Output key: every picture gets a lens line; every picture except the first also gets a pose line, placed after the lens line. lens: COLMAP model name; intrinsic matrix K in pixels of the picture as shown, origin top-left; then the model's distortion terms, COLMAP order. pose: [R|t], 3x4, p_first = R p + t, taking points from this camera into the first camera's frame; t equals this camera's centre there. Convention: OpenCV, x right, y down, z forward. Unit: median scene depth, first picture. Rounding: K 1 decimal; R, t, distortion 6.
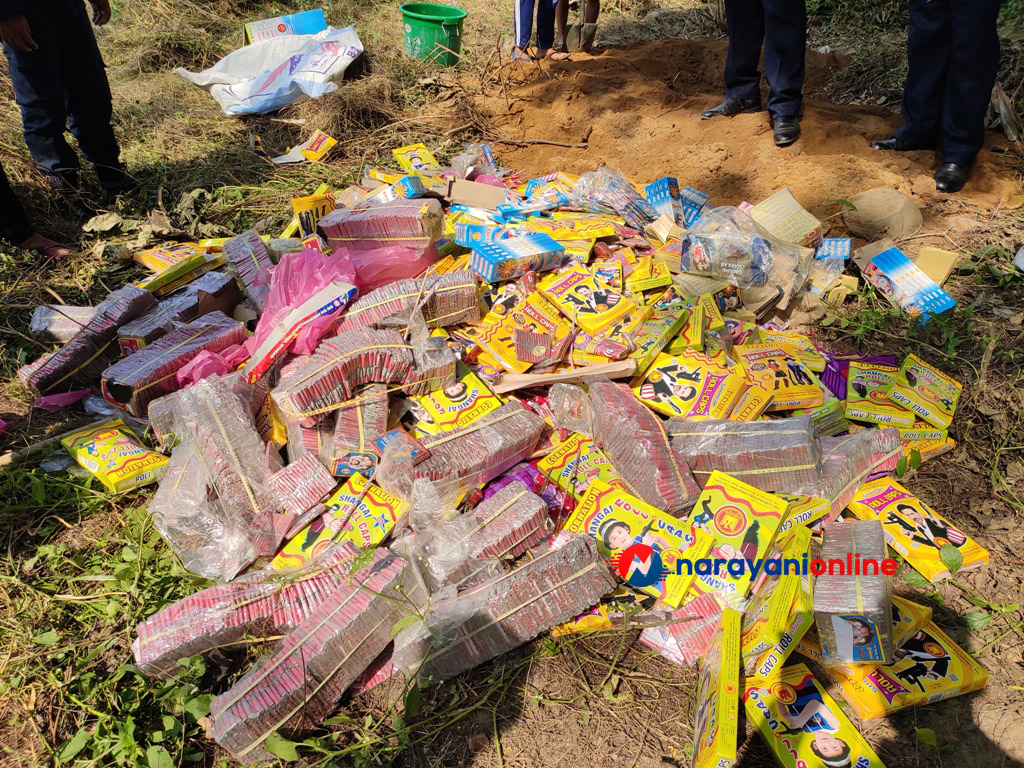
lens RADIAL K [[743.3, 0, 518.7], [0, 743.3, 384.1], [0, 0, 1]] dist [0.081596, -0.100358]
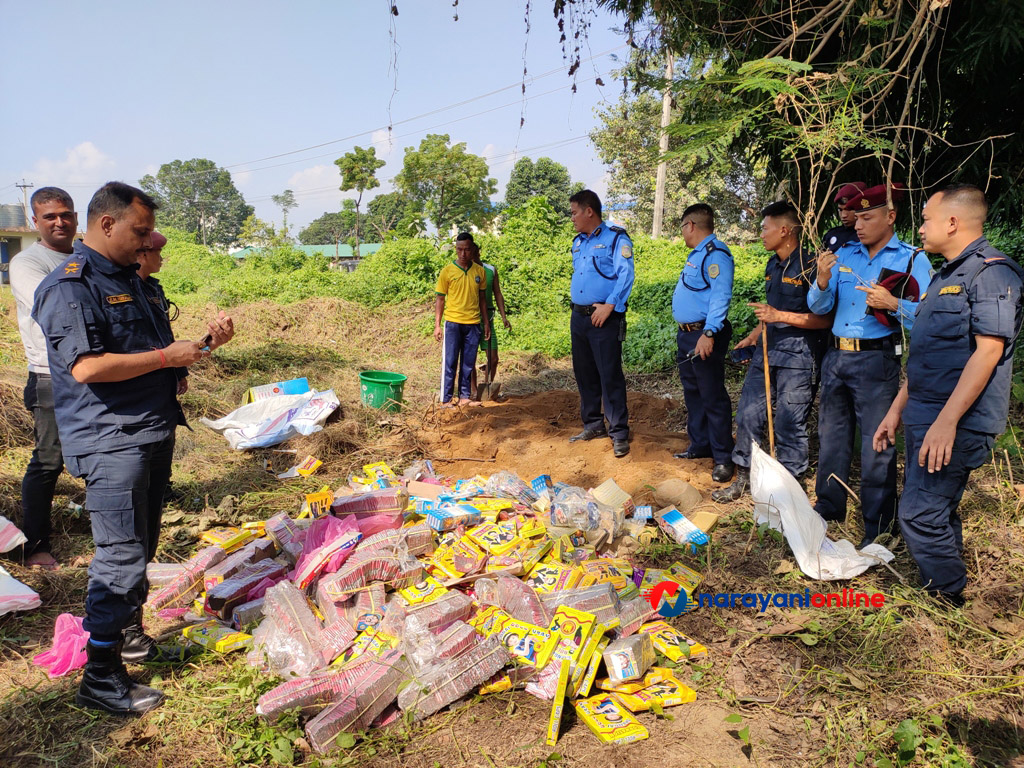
lens RADIAL K [[743.3, 0, 518.7], [0, 743.3, 384.1], [0, 0, 1]] dist [0.081596, -0.100358]
pose [[0.993981, -0.013879, 0.108667, -0.031271], [0.057847, 0.908871, -0.413046, 0.236240], [-0.093031, 0.416846, 0.904204, -0.605914]]
